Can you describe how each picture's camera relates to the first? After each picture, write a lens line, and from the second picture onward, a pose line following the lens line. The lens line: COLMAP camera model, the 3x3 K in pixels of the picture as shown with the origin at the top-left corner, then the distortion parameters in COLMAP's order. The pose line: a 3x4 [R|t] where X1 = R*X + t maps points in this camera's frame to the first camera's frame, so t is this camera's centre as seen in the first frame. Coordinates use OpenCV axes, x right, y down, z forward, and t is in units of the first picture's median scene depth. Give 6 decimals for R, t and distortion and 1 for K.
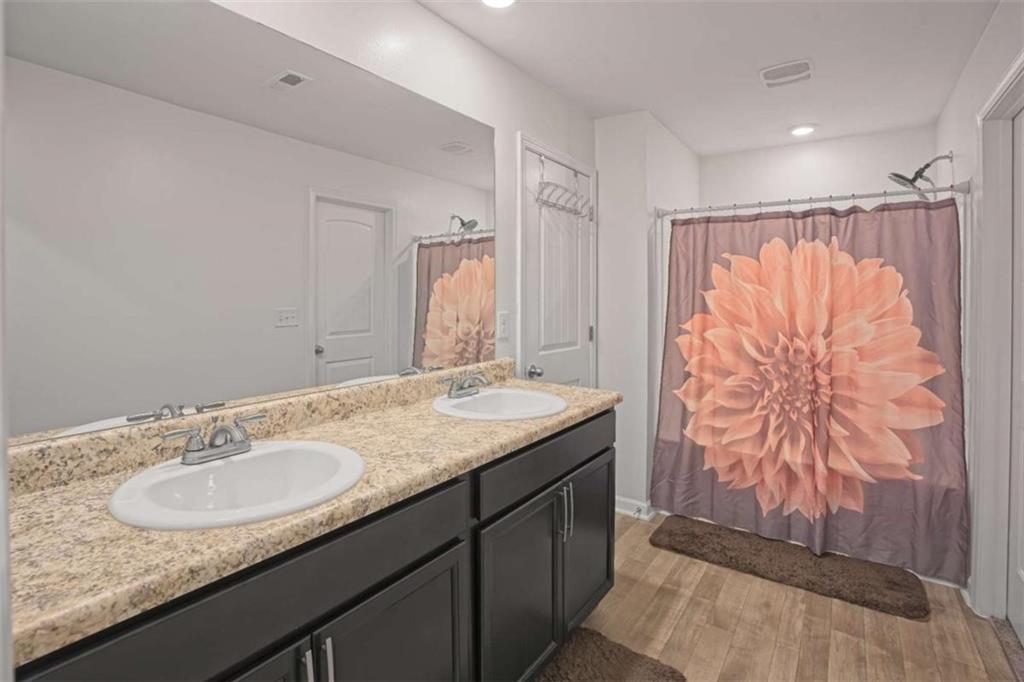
lens RADIAL K [[477.5, 0, 529.9], [0, 477.5, 307.5], [0, 0, 1]] dist [0.002662, 0.001211]
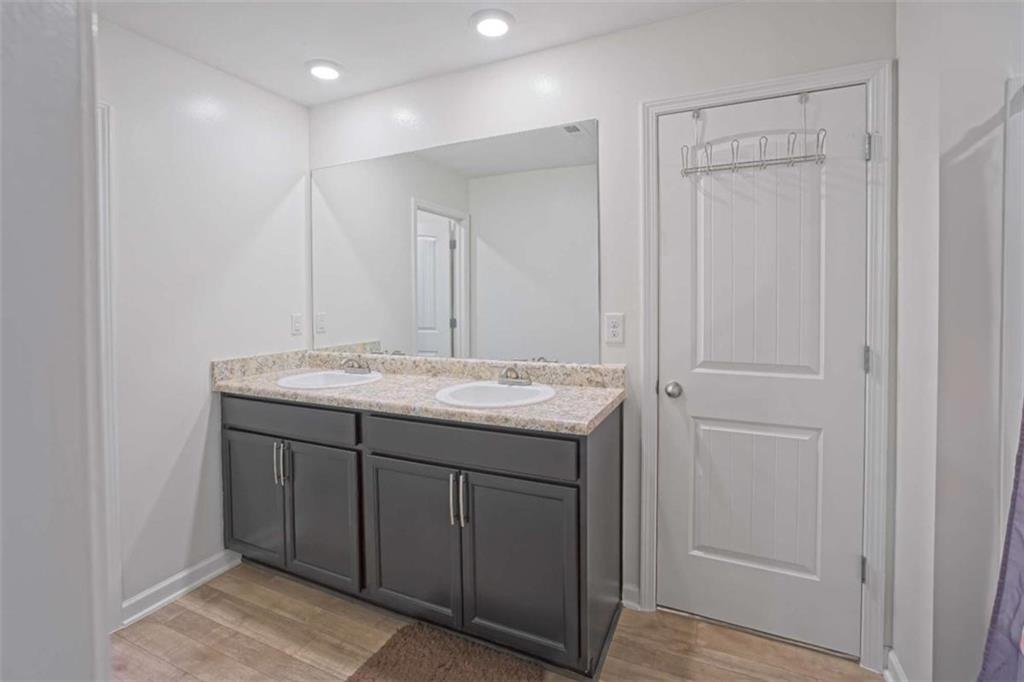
lens RADIAL K [[477.5, 0, 529.9], [0, 477.5, 307.5], [0, 0, 1]] dist [0.002662, 0.001211]
pose [[0.173467, 0.019919, -0.984638, 1.111580], [-0.004645, 0.999801, 0.019408, -0.028151], [0.984829, 0.001207, 0.173525, 0.920219]]
